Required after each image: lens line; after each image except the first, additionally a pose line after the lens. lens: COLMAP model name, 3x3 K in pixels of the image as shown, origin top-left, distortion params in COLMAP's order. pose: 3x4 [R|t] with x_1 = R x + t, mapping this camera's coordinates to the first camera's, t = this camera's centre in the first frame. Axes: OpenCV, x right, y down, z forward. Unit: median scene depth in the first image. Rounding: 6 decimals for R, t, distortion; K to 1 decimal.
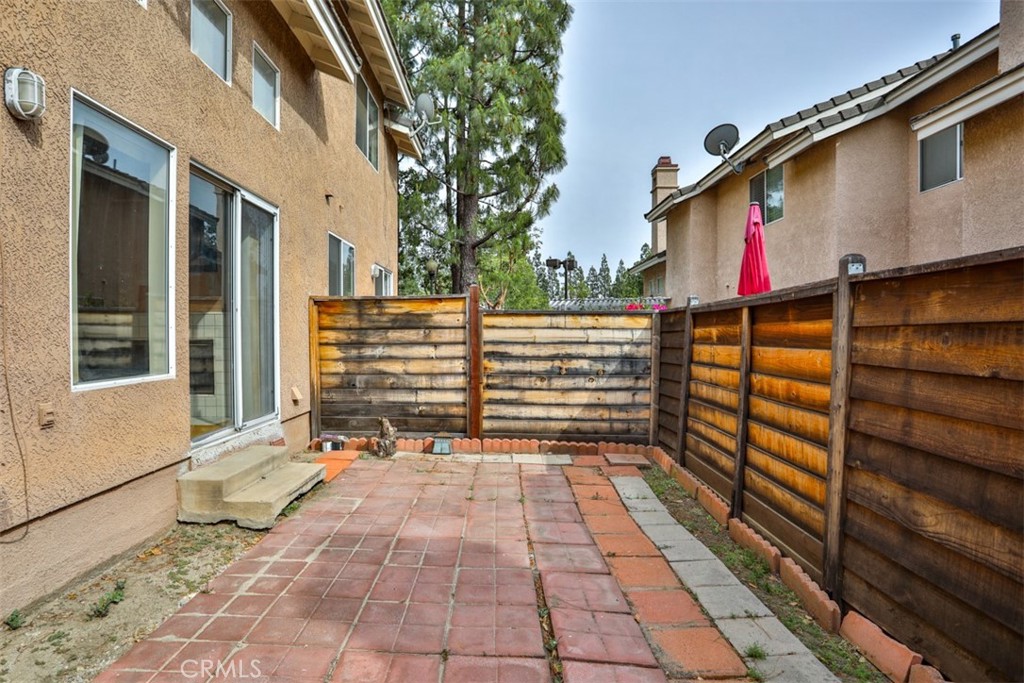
lens RADIAL K [[535.2, 0, 493.0], [0, 535.2, 345.3], [0, 0, 1]] dist [-0.069891, 0.000154]
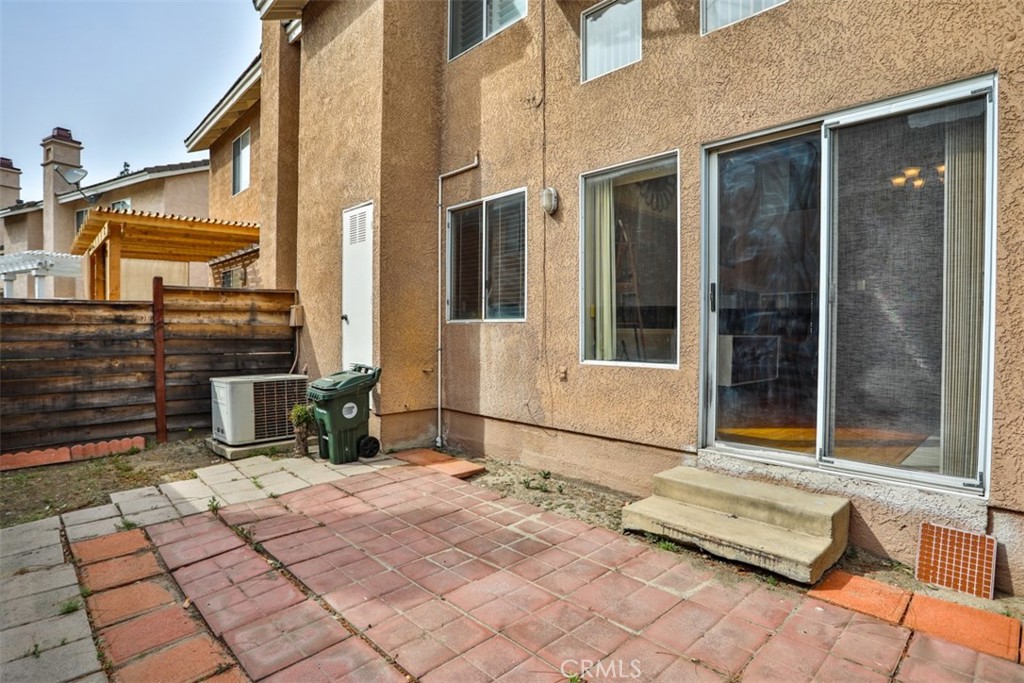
lens RADIAL K [[522.8, 0, 506.9], [0, 522.8, 335.9], [0, 0, 1]] dist [-0.077803, 0.030594]
pose [[-0.713120, 0.007632, -0.701000, 0.478734], [-0.016574, 0.999478, 0.027742, -0.035951], [0.700846, 0.031402, -0.712621, 1.974401]]
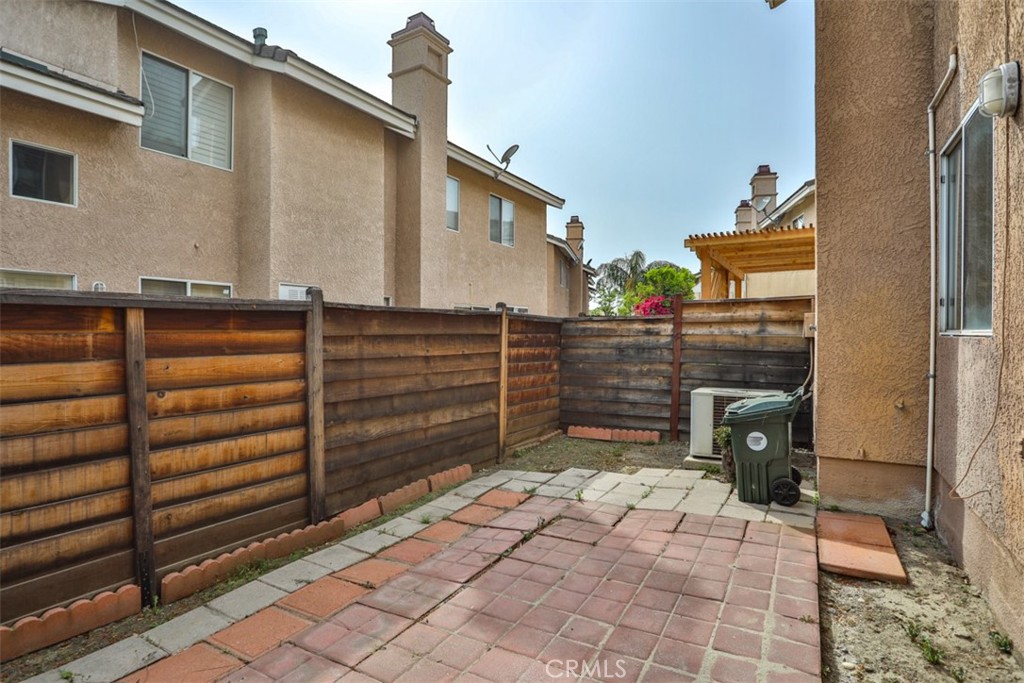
lens RADIAL K [[521.4, 0, 514.2], [0, 521.4, 334.9], [0, 0, 1]] dist [-0.081970, 0.034621]
pose [[-0.873579, -0.002449, 0.486676, -0.502188], [0.008989, 0.999736, 0.021166, -0.062766], [-0.486599, 0.022865, -0.873326, 1.941110]]
